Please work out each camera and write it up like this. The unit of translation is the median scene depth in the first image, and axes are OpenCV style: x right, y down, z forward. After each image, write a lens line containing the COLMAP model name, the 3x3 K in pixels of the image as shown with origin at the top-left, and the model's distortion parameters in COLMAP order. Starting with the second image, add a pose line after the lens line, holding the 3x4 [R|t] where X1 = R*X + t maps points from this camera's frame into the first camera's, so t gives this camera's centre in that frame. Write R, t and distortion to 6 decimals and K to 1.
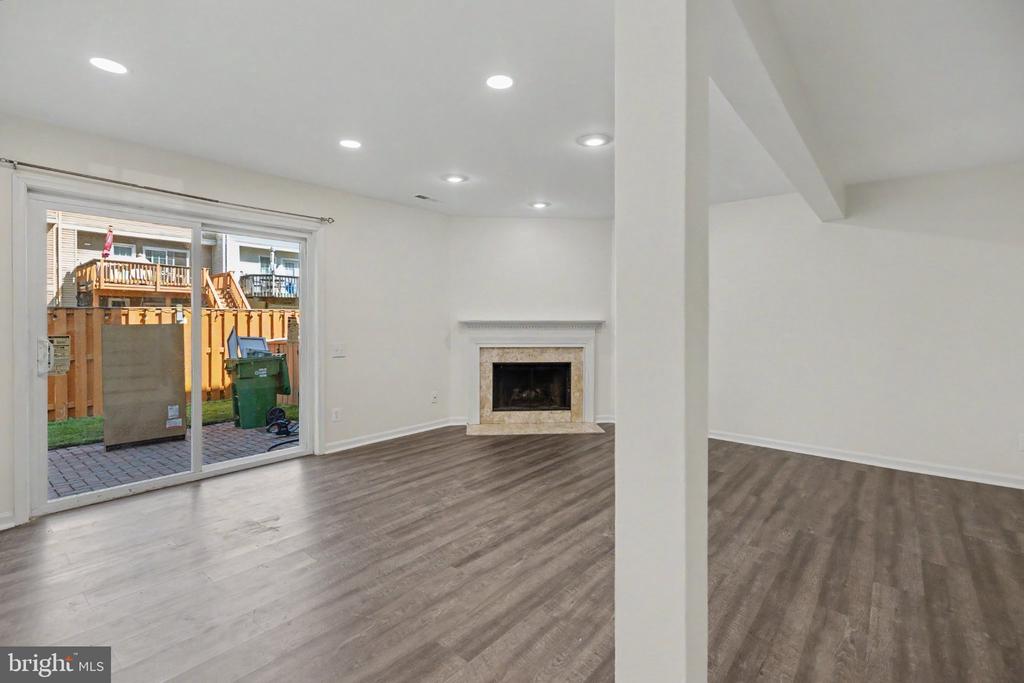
lens RADIAL K [[465.9, 0, 511.8], [0, 465.9, 329.0], [0, 0, 1]] dist [0.000039, -0.000750]
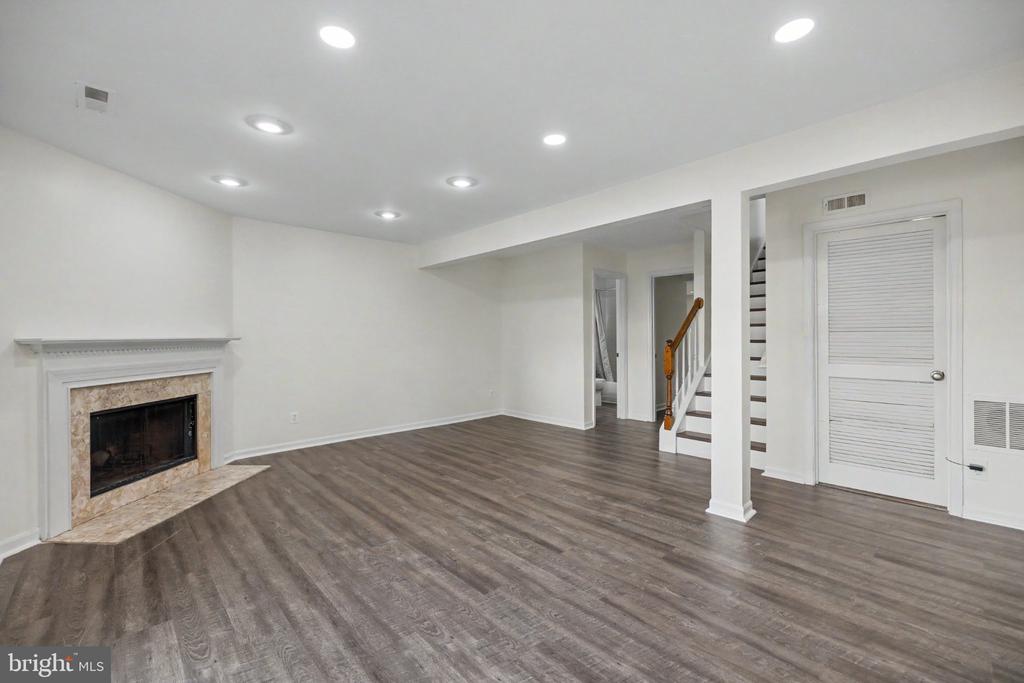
lens RADIAL K [[434.5, 0, 508.2], [0, 434.5, 332.8], [0, 0, 1]] dist [0.000538, 0.000133]
pose [[0.131403, 0.001640, 0.991328, -0.791327], [0.029127, 0.999560, -0.005514, -0.013271], [-0.990901, 0.029599, 0.131298, 0.649733]]
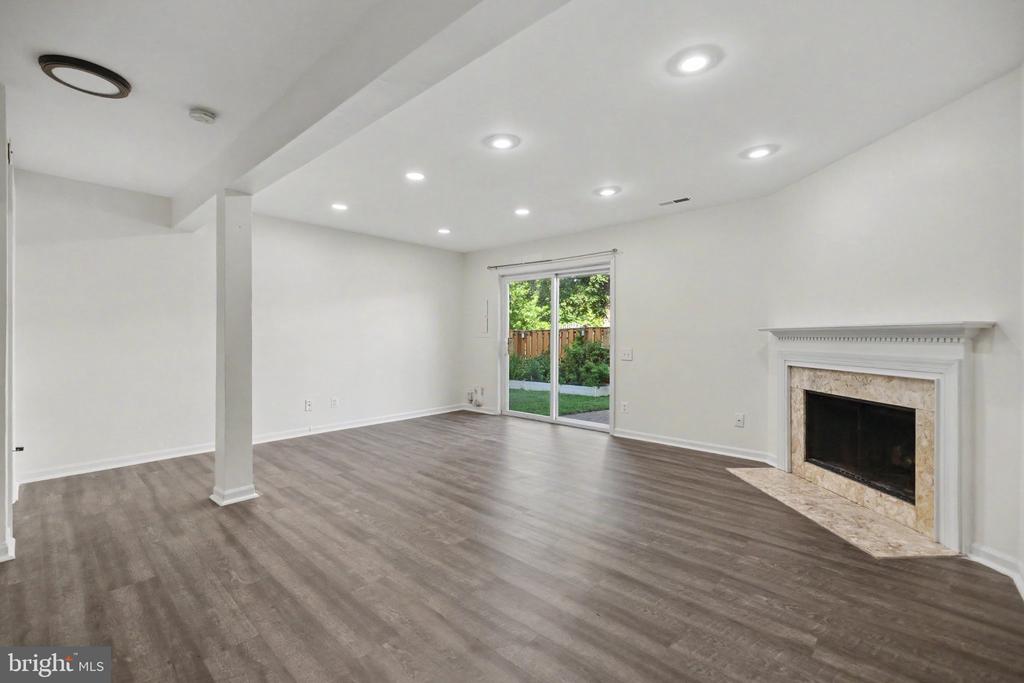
lens RADIAL K [[434.5, 0, 508.2], [0, 434.5, 332.8], [0, 0, 1]] dist [0.000538, 0.000133]
pose [[-0.044791, -0.009723, -0.998949, 0.967645], [-0.023178, 0.999694, -0.008691, 0.007318], [0.998727, 0.022764, -0.045002, 0.925902]]
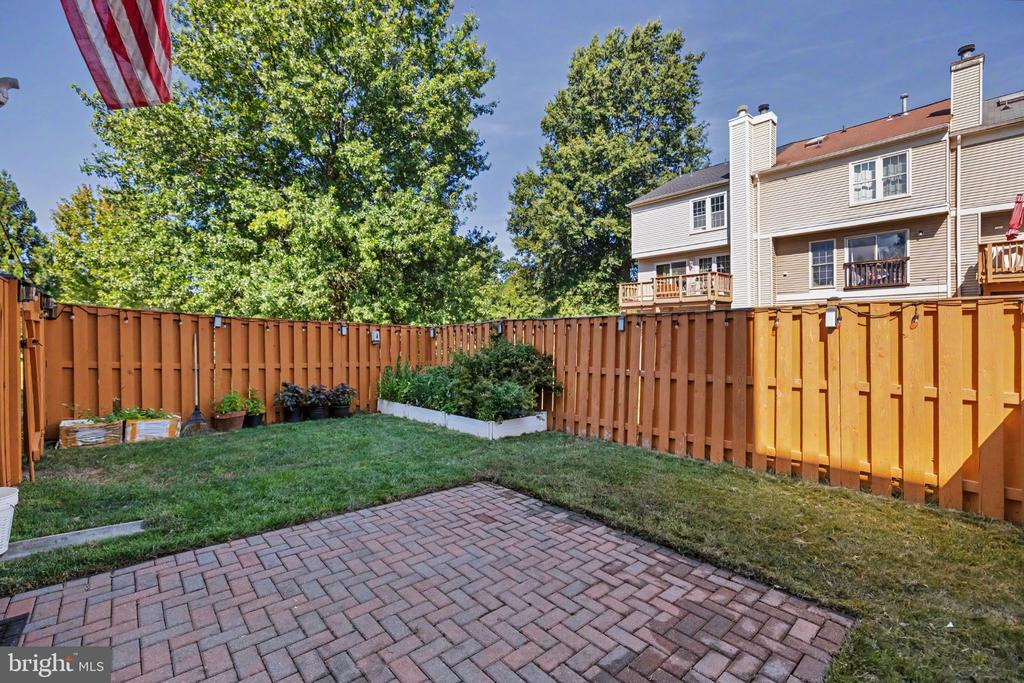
lens RADIAL K [[434.5, 0, 508.2], [0, 434.5, 332.8], [0, 0, 1]] dist [0.000538, 0.000133]
pose [[-0.132770, 0.006895, -0.991123, -0.421180], [-0.004913, 0.999959, 0.007615, -0.034845], [0.991135, 0.005880, -0.132730, 1.742058]]
